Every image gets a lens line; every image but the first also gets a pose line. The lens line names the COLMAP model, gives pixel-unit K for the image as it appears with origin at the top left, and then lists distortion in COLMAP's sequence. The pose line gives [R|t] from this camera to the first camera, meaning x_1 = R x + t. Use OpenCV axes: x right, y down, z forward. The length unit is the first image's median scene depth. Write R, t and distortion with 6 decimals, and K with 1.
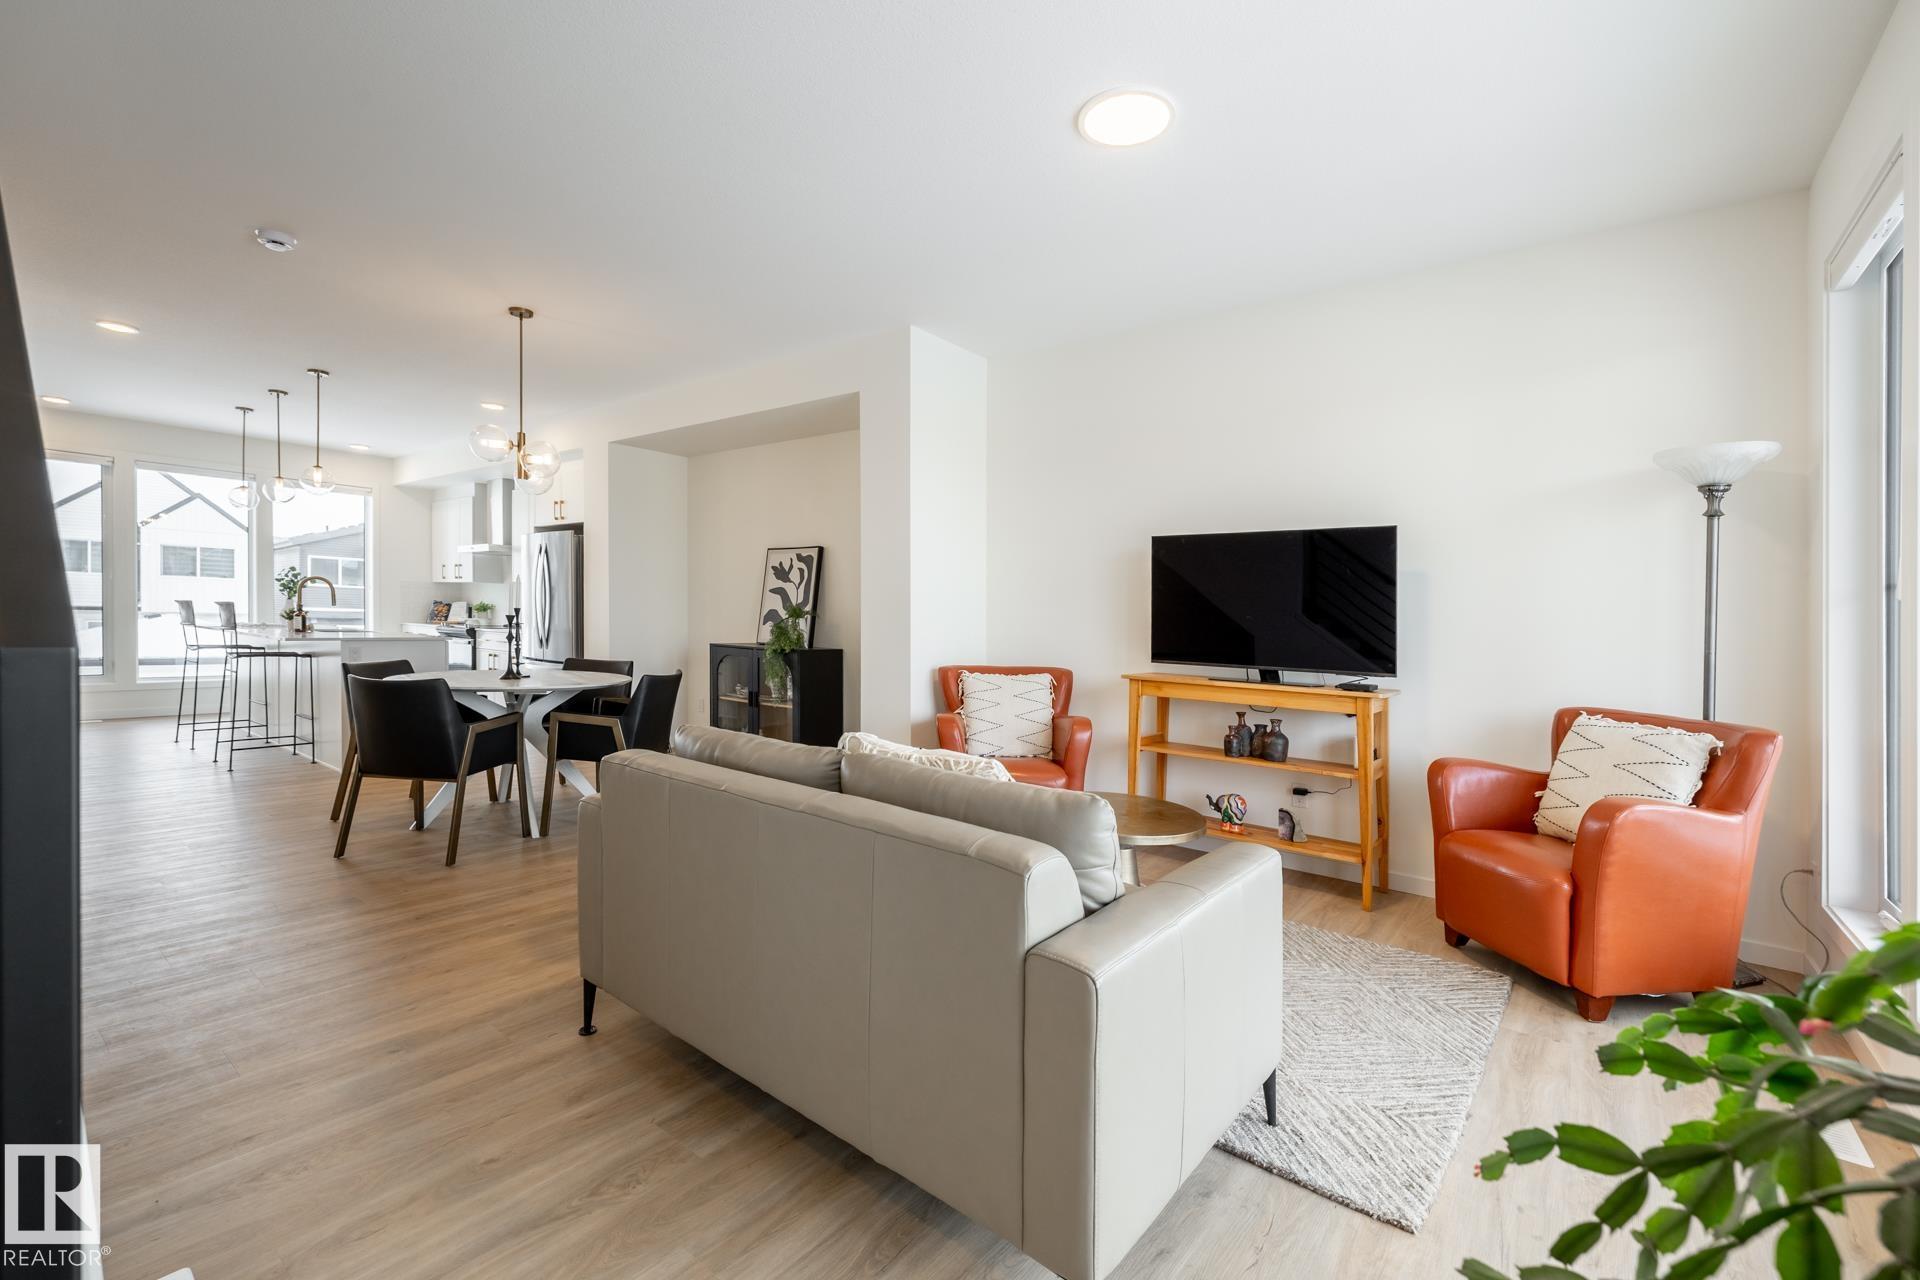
lens RADIAL K [[810.6, 0, 931.6], [0, 810.6, 659.2], [0, 0, 1]] dist [0.001402, 0.000351]
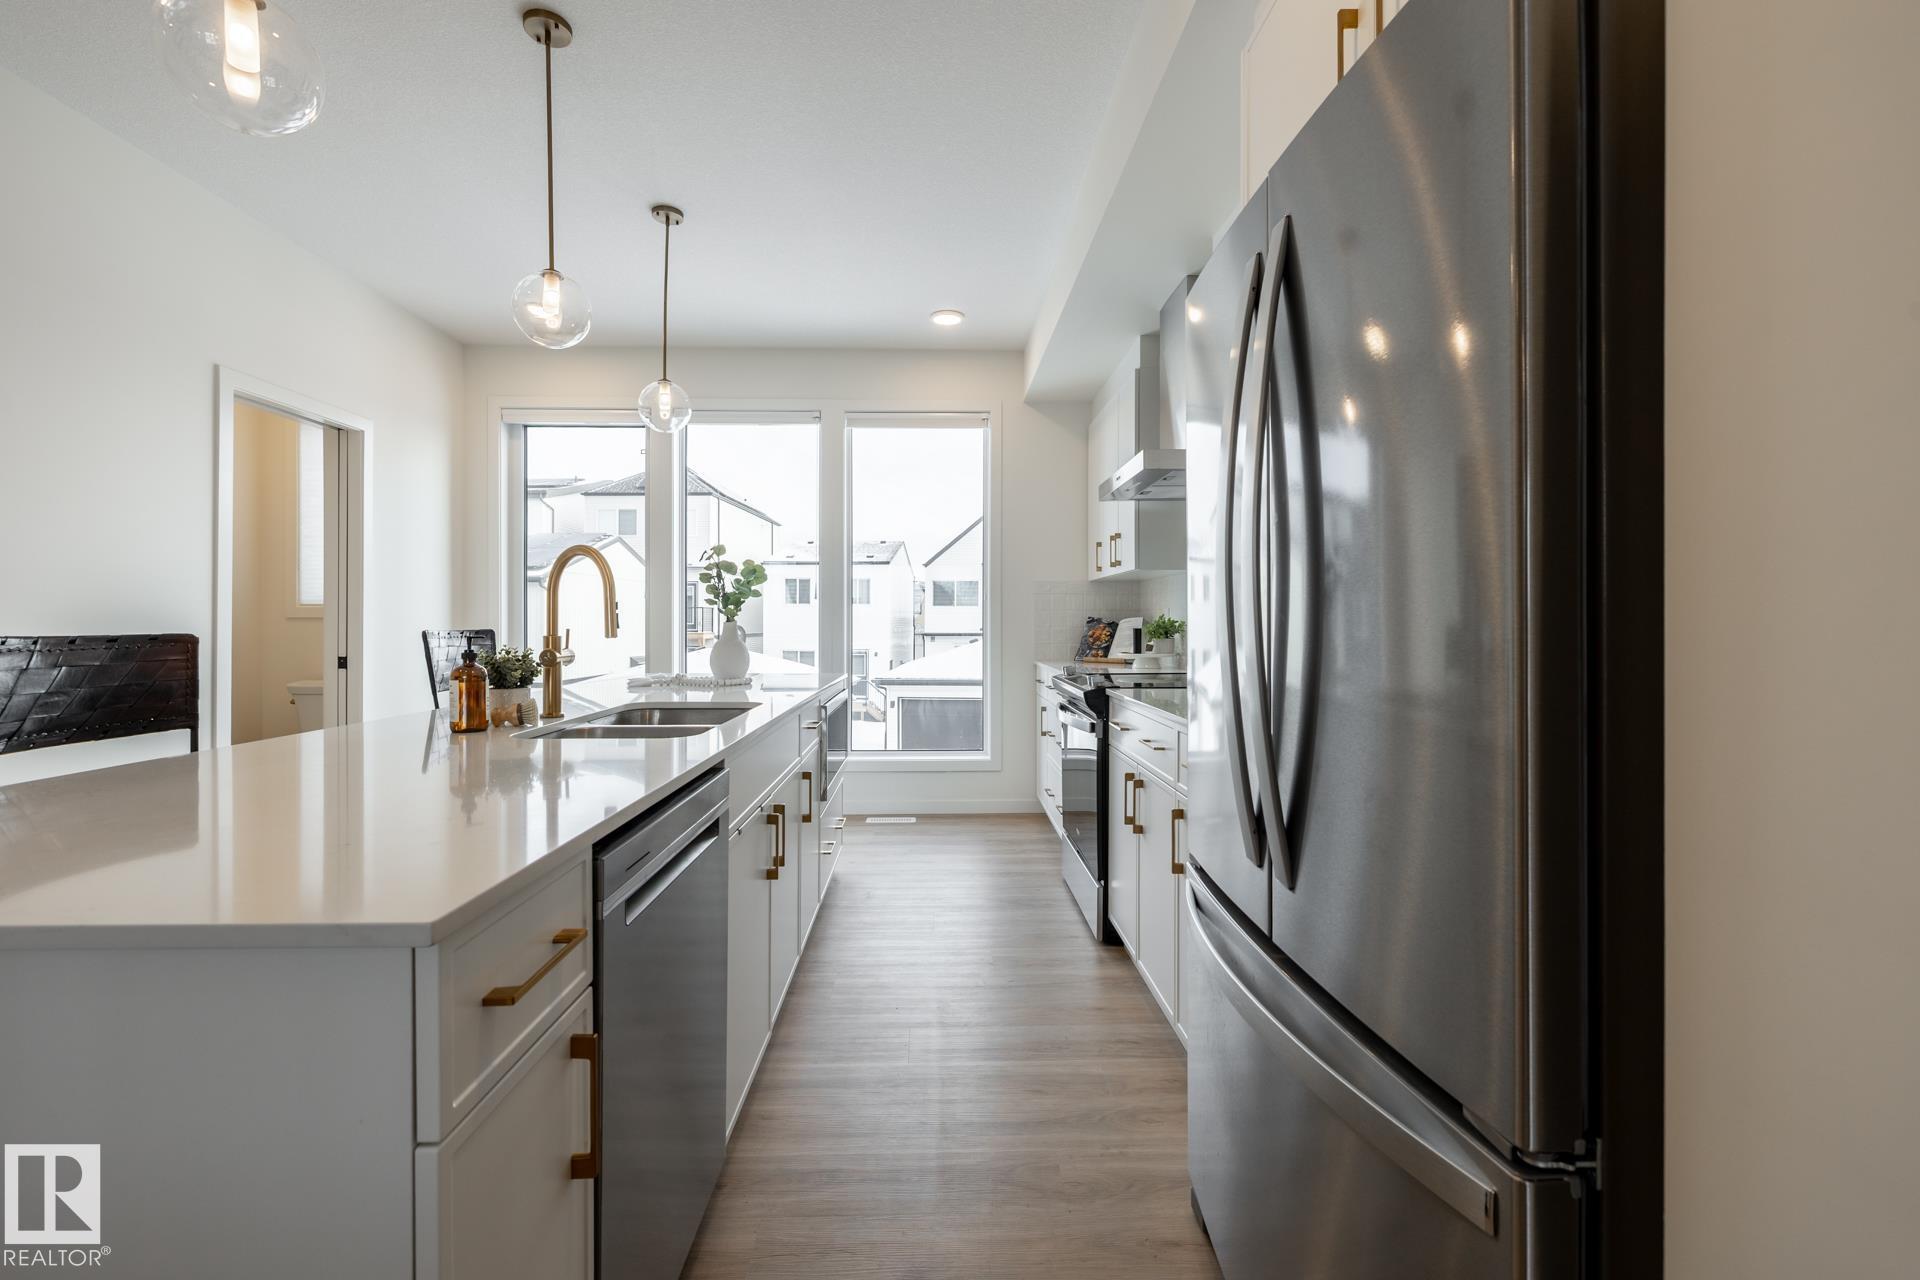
lens RADIAL K [[803.4, 0, 960.6], [0, 803.4, 630.7], [0, 0, 1]] dist [0.002406, 0.000261]
pose [[0.653836, -0.020130, -0.756368, -0.451894], [-0.022116, 0.998710, -0.045698, -0.061604], [0.756313, 0.046607, 0.652548, 0.965252]]
